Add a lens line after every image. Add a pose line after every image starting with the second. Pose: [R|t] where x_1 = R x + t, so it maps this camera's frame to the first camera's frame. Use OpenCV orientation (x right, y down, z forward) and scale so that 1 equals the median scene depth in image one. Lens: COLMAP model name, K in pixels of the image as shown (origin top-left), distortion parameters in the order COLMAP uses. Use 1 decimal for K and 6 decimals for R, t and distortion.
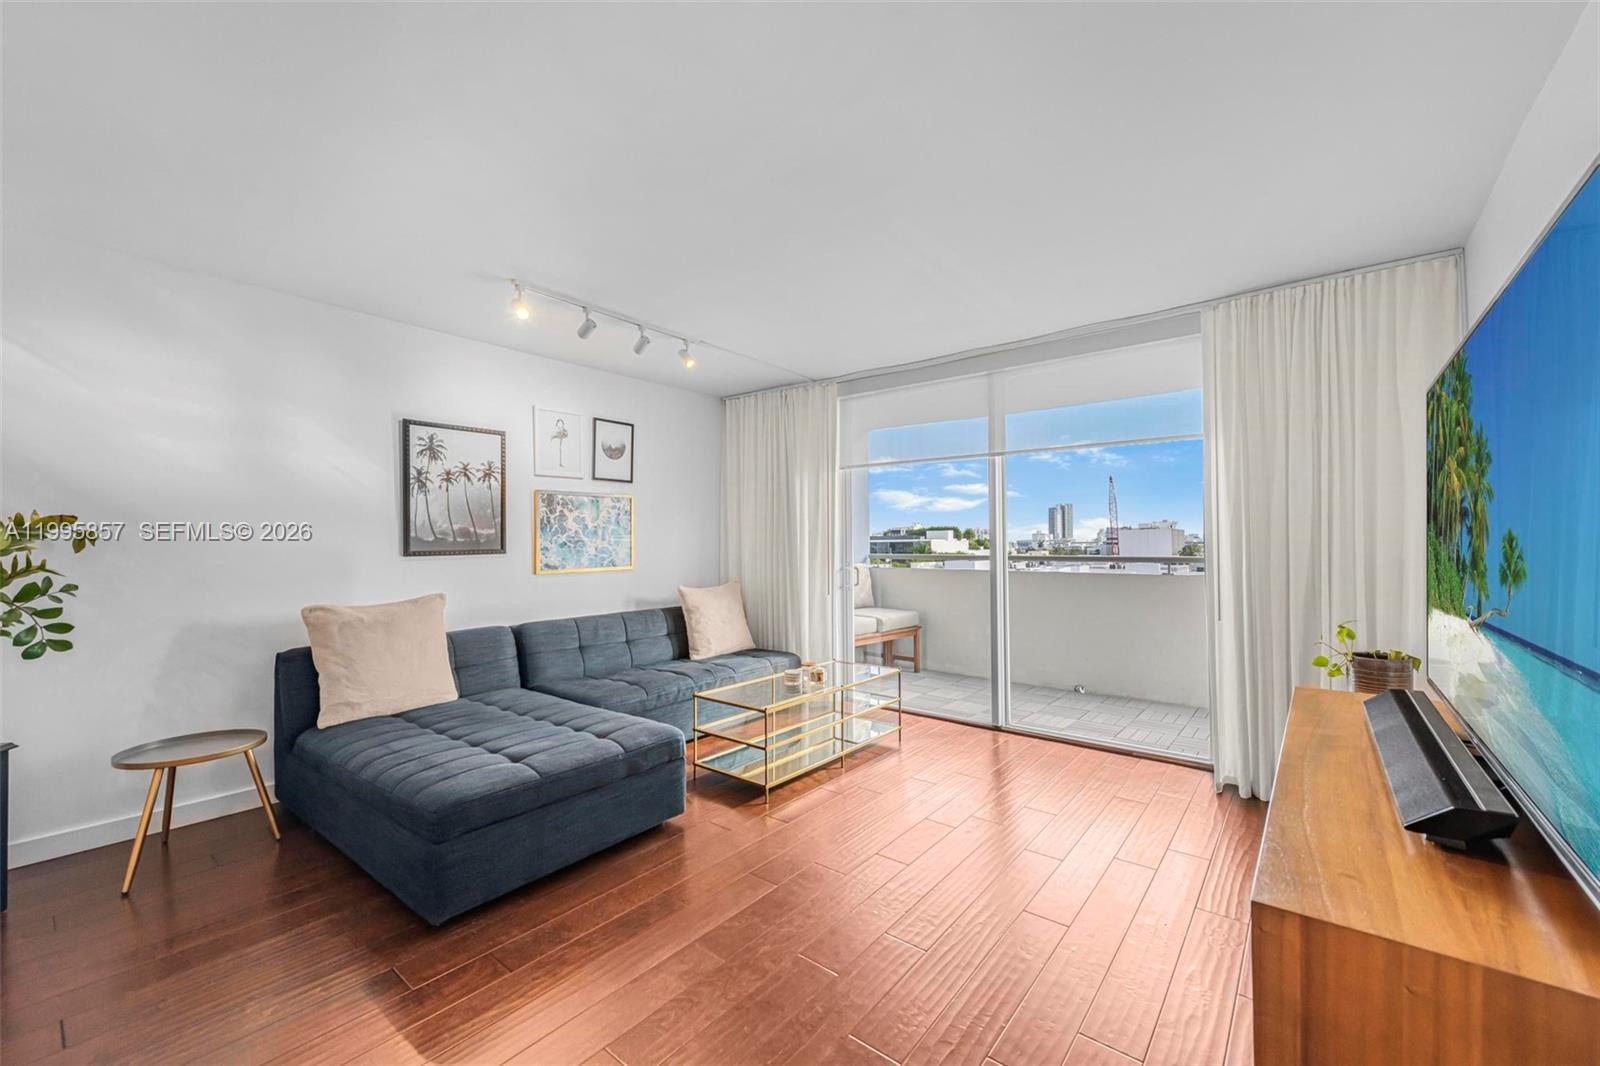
lens RADIAL K [[630.2, 0, 805.9], [0, 630.2, 537.2], [0, 0, 1]] dist [0.008391, -0.000226]
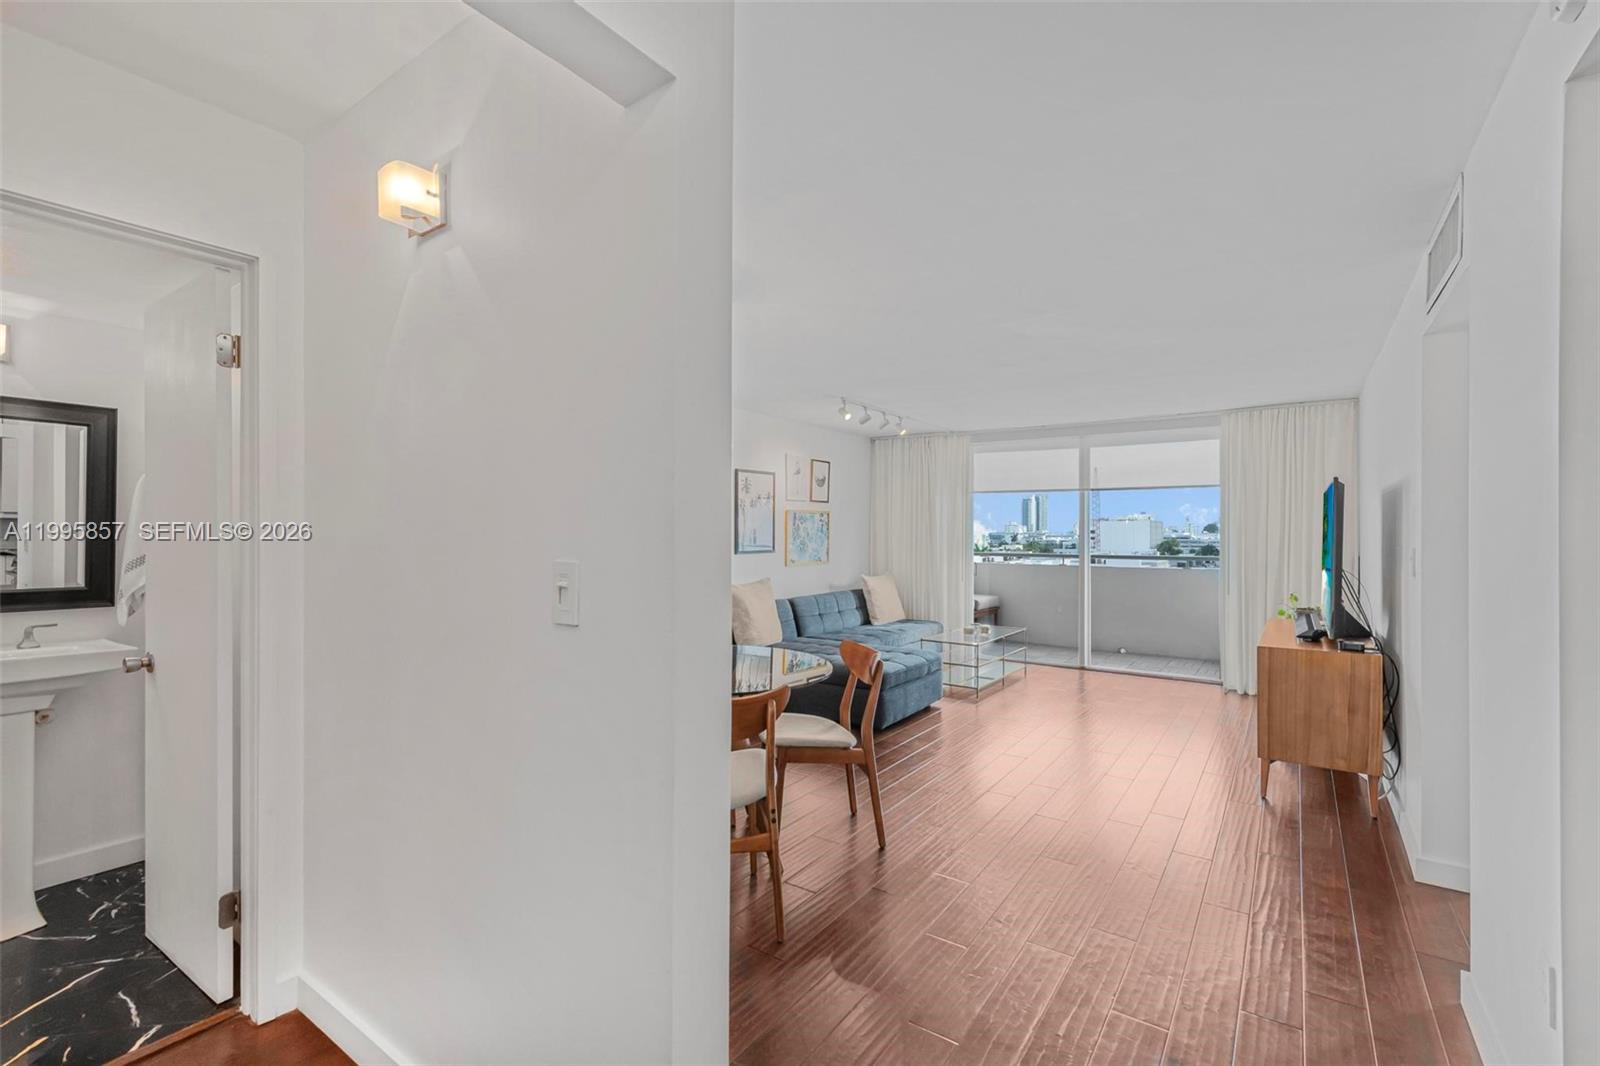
lens RADIAL K [[689.9, 0, 801.4], [0, 689.9, 536.4], [0, 0, 1]] dist [0.013420, -0.000173]
pose [[0.998228, 0.008159, 0.058947, -0.482666], [-0.008928, 0.999878, 0.012783, -0.033097], [-0.058836, -0.013287, 0.998179, -0.634248]]
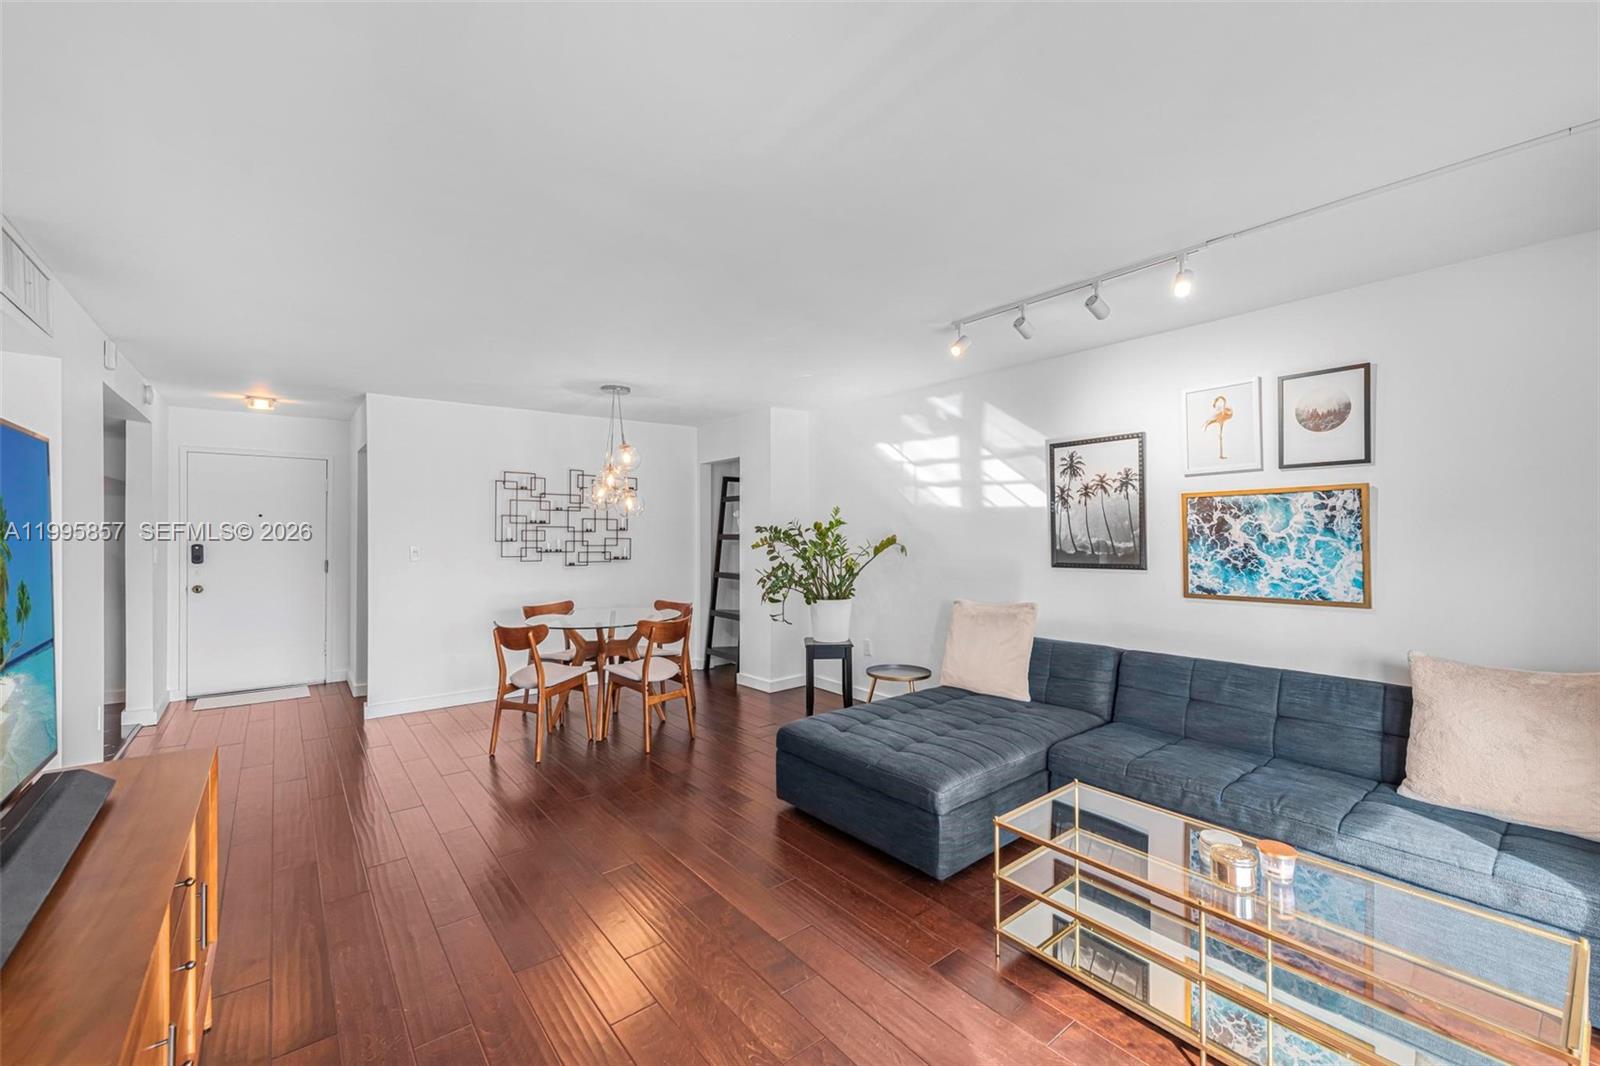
lens RADIAL K [[647.1, 0, 802.2], [0, 647.1, 532.8], [0, 0, 1]] dist [0.002355, -0.000227]
pose [[-0.217527, -0.003382, -0.976048, 0.488768], [0.006652, 0.999966, -0.004948, -0.023358], [0.976032, -0.007569, -0.217497, 0.690075]]
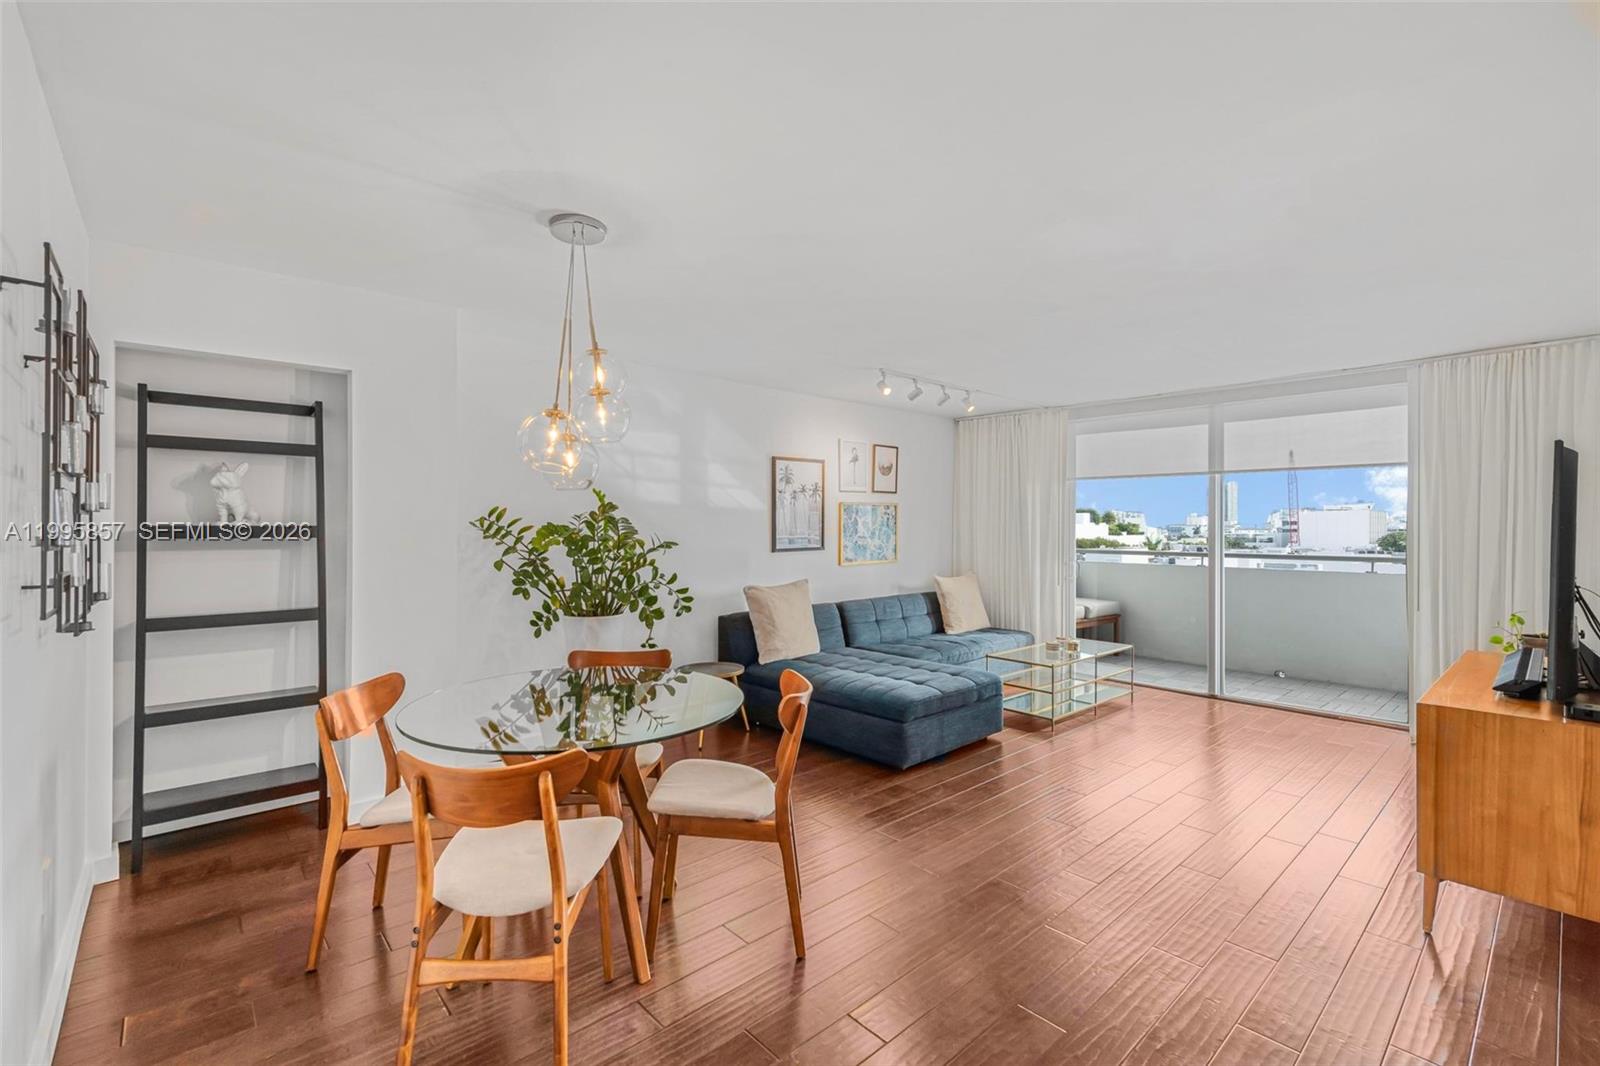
lens RADIAL K [[687.4, 0, 800.0], [0, 687.4, 533.0], [0, 0, 1]] dist [0.001744, -0.000112]
pose [[0.986224, 0.006895, -0.165270, -0.268037], [-0.003696, 0.999800, 0.019661, -0.037700], [0.165373, -0.018779, 0.986052, -0.440203]]
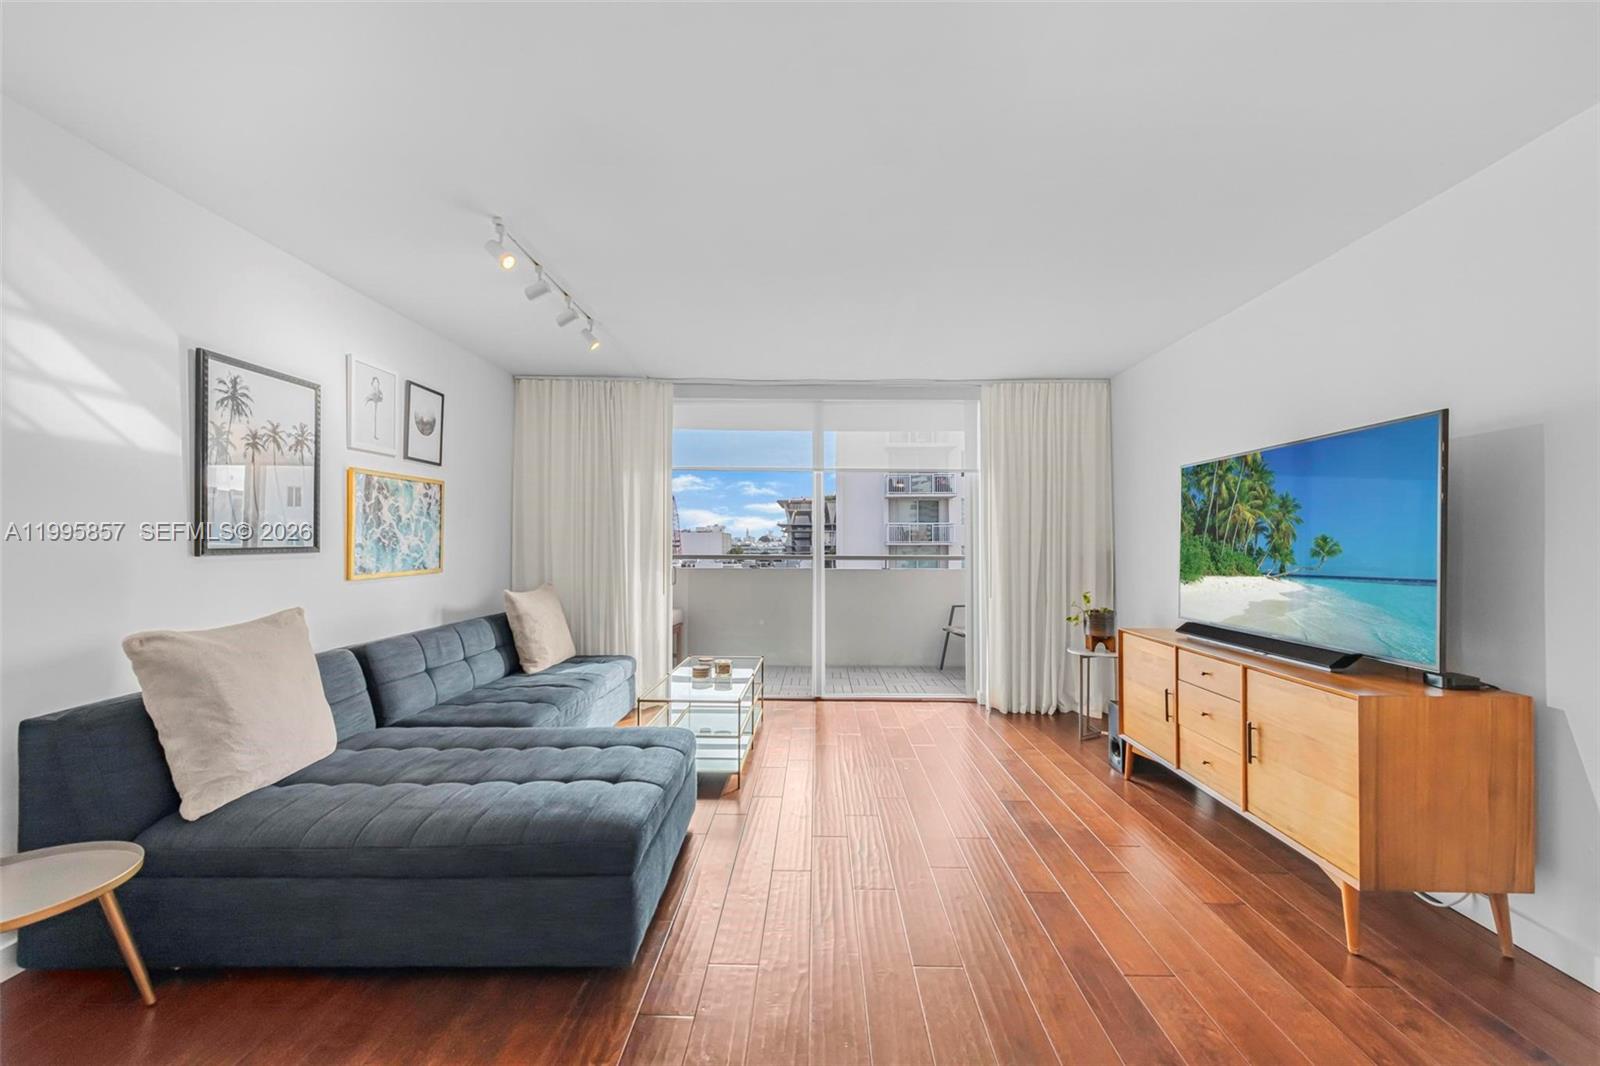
lens RADIAL K [[633.3, 0, 803.2], [0, 633.3, 543.1], [0, 0, 1]] dist [0.004462, -0.000561]
pose [[0.792592, 0.009756, 0.609674, -0.454003], [-0.014045, 0.999899, 0.002258, 0.005497], [-0.609591, -0.010352, 0.792649, 0.072180]]
